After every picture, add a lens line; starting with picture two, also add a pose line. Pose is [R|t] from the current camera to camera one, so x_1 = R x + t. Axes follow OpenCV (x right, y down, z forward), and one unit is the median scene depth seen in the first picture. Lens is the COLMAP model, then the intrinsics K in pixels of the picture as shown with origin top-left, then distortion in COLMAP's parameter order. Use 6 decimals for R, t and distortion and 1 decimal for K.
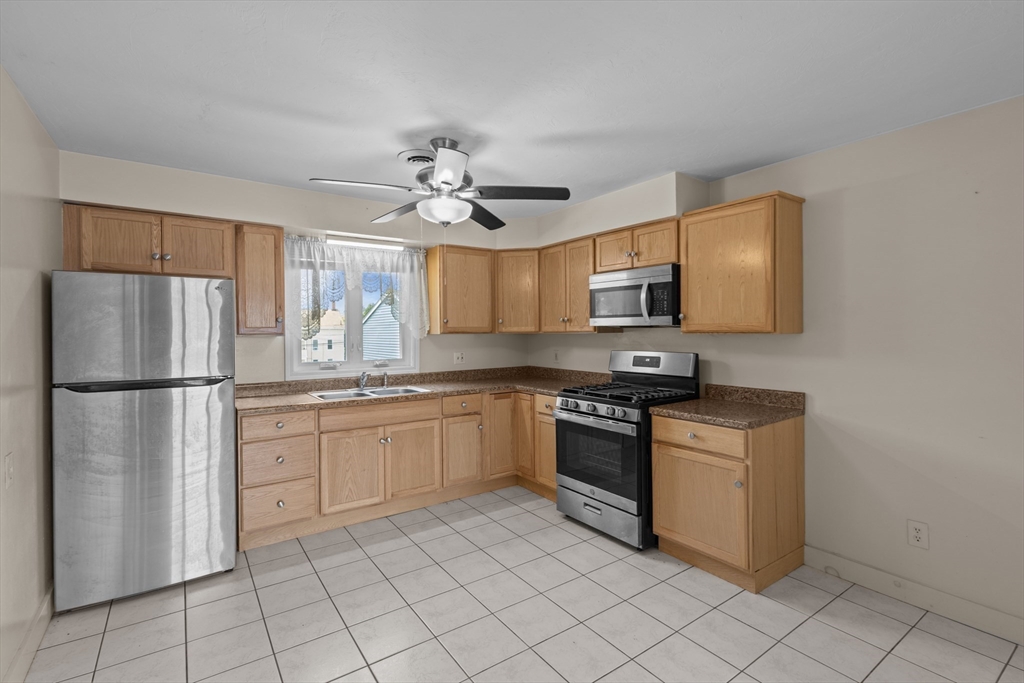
lens RADIAL K [[470.4, 0, 514.7], [0, 470.4, 336.7], [0, 0, 1]] dist [0.001701, -0.000270]
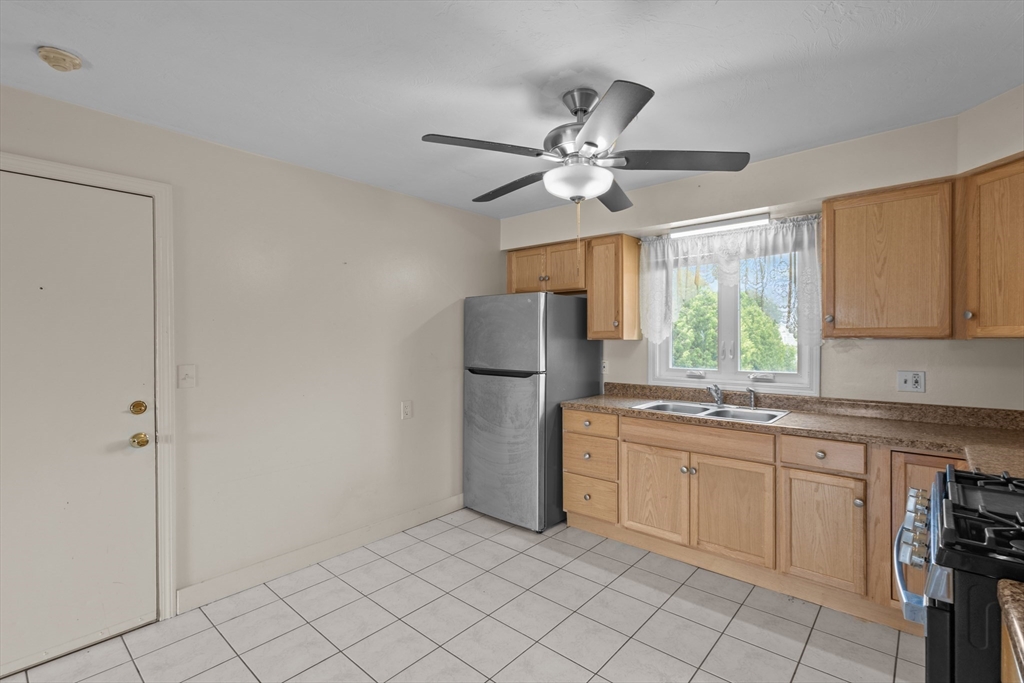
lens RADIAL K [[470.4, 0, 514.7], [0, 470.4, 336.7], [0, 0, 1]] dist [0.001701, -0.000270]
pose [[0.231017, 0.005889, -0.972932, 0.433527], [-0.011161, 0.999932, 0.003402, -0.007834], [0.972886, 0.010073, 0.231067, 0.514623]]
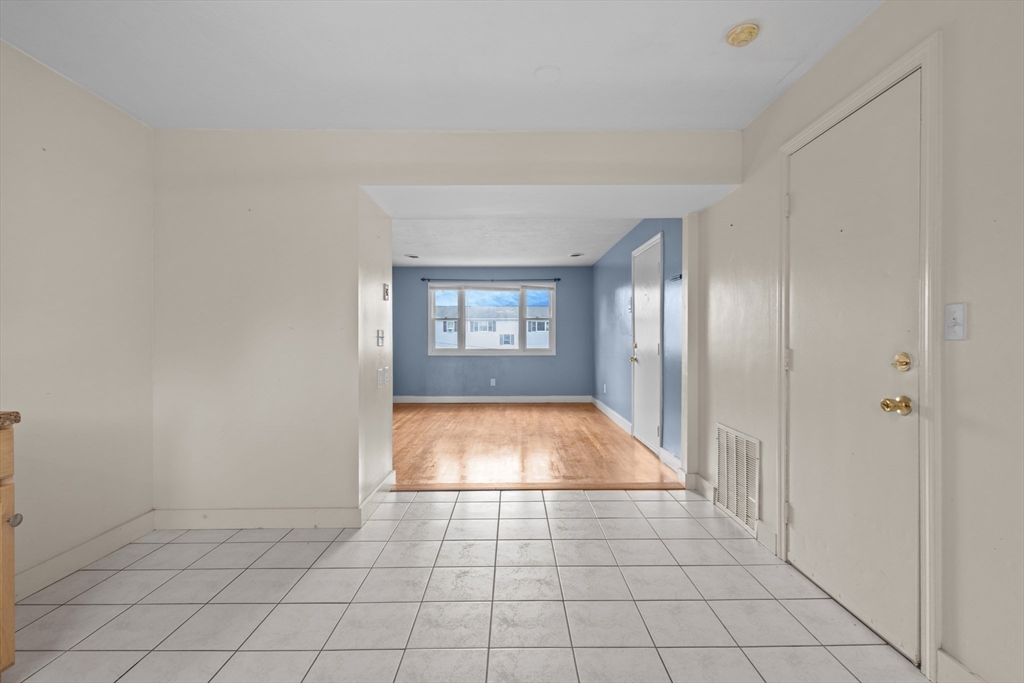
lens RADIAL K [[478.1, 0, 513.5], [0, 478.1, 338.7], [0, 0, 1]] dist [0.001760, 0.000118]
pose [[-0.816964, 0.007382, 0.576642, -0.266532], [0.013316, 0.999893, 0.006065, 0.064778], [-0.576535, 0.012634, -0.816975, 0.793968]]
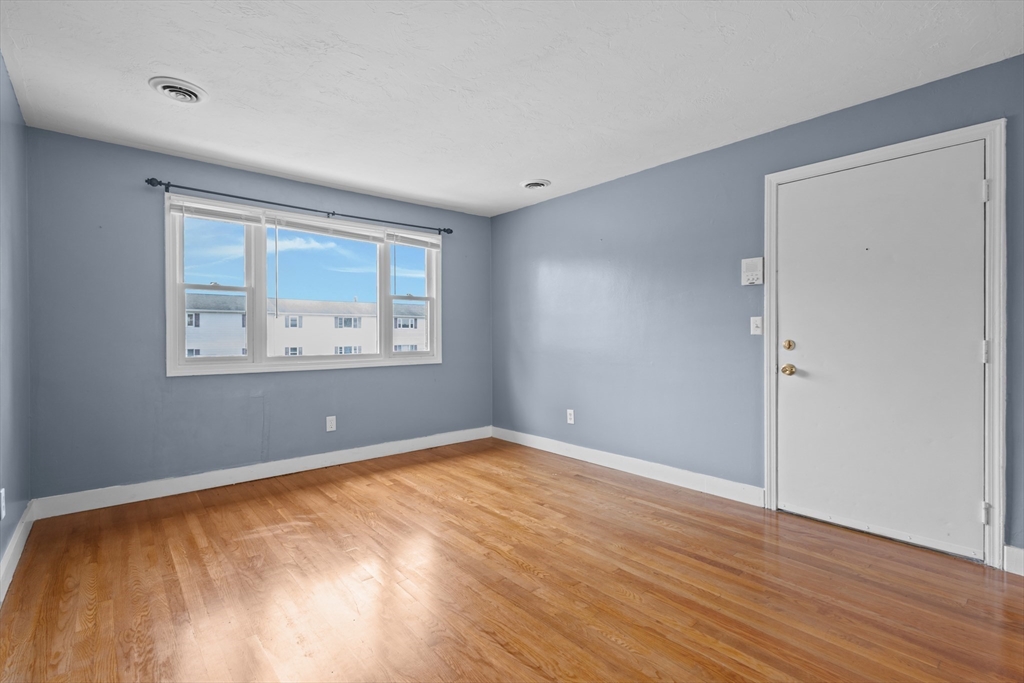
lens RADIAL K [[478.1, 0, 513.5], [0, 478.1, 338.7], [0, 0, 1]] dist [0.001760, 0.000118]
pose [[-0.995480, 0.011487, -0.094279, 0.860977], [0.009555, 0.999735, 0.020925, 0.068529], [0.094494, 0.019929, -0.995326, 0.102947]]
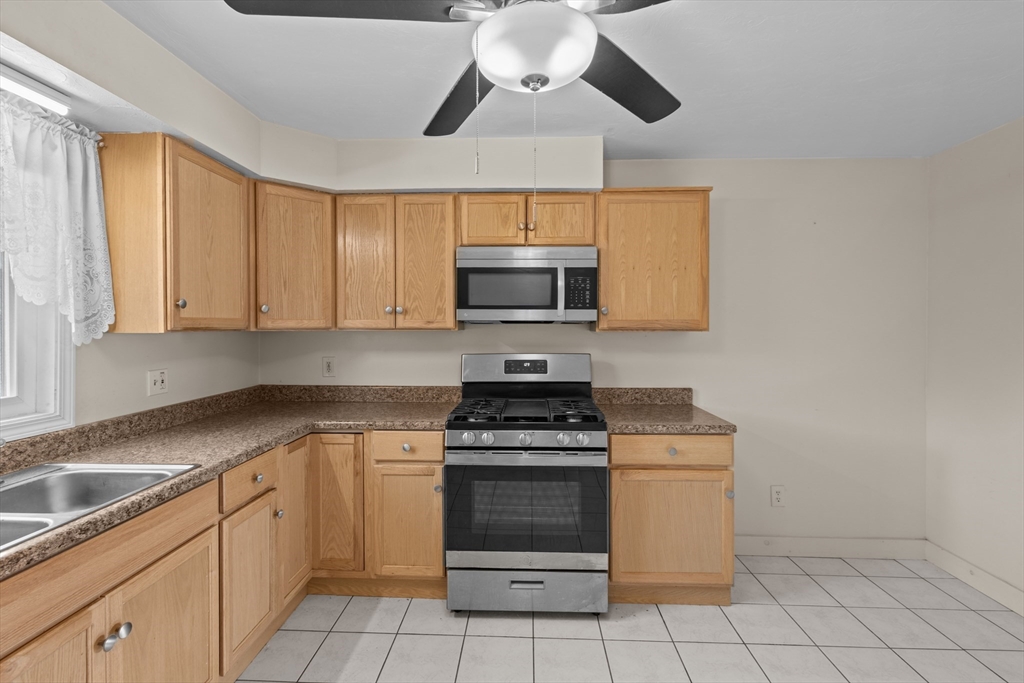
lens RADIAL K [[478.9, 0, 512.4], [0, 478.9, 329.8], [0, 0, 1]] dist [0.002444, 0.000388]
pose [[0.610597, 0.001993, 0.791939, -0.371182], [0.006385, 0.999952, -0.007439, -0.002962], [-0.791916, 0.009599, 0.610555, 0.536077]]
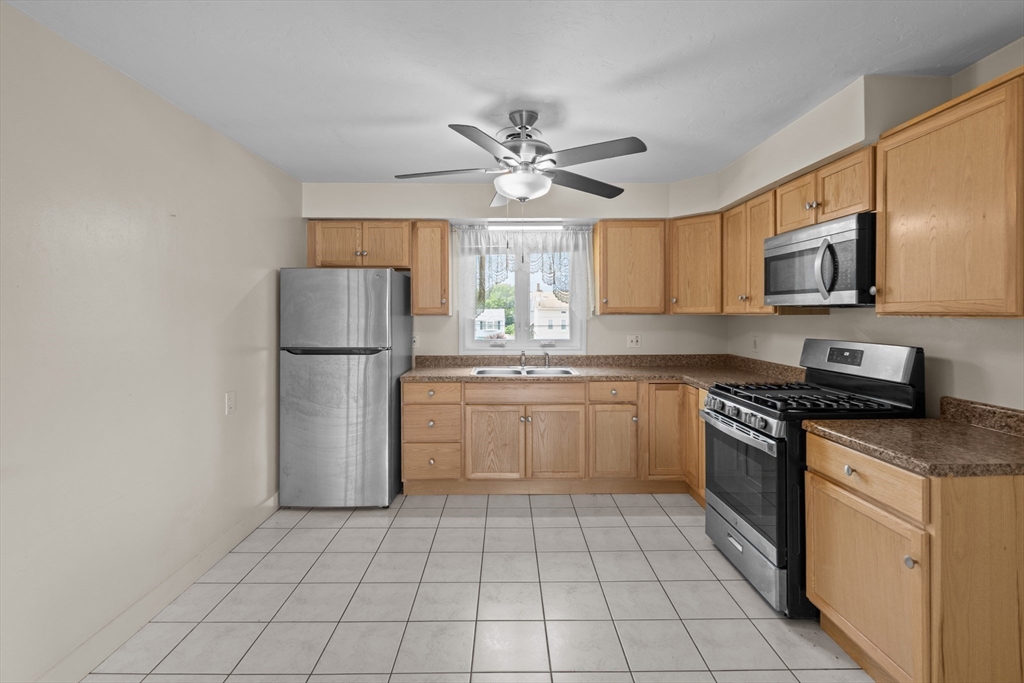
lens RADIAL K [[478.2, 0, 509.7], [0, 478.2, 317.7], [0, 0, 1]] dist [0.000534, -0.000212]
pose [[0.819913, 0.010659, -0.572389, 0.281384], [-0.010378, 0.999939, 0.003755, -0.001760], [0.572394, 0.002862, 0.819973, 0.132417]]
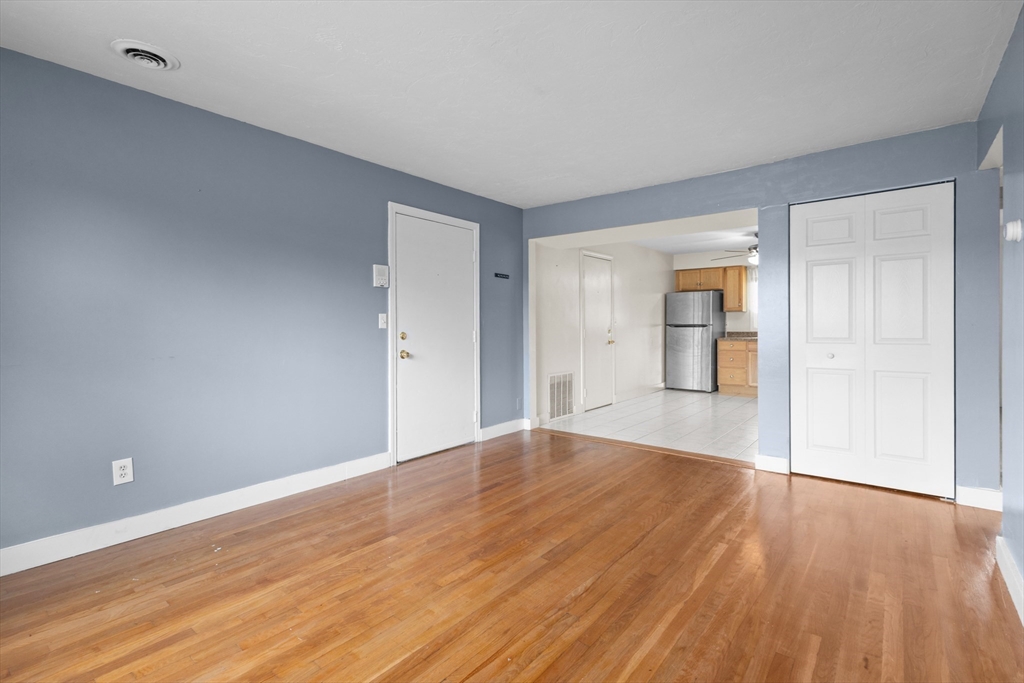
lens RADIAL K [[476.9, 0, 512.7], [0, 476.9, 328.5], [0, 0, 1]] dist [-0.000335, -0.000184]
pose [[0.276221, 0.011124, -0.961030, 1.445070], [-0.008992, 0.999919, 0.008990, 0.071651], [0.961052, 0.006158, 0.276298, -0.747678]]
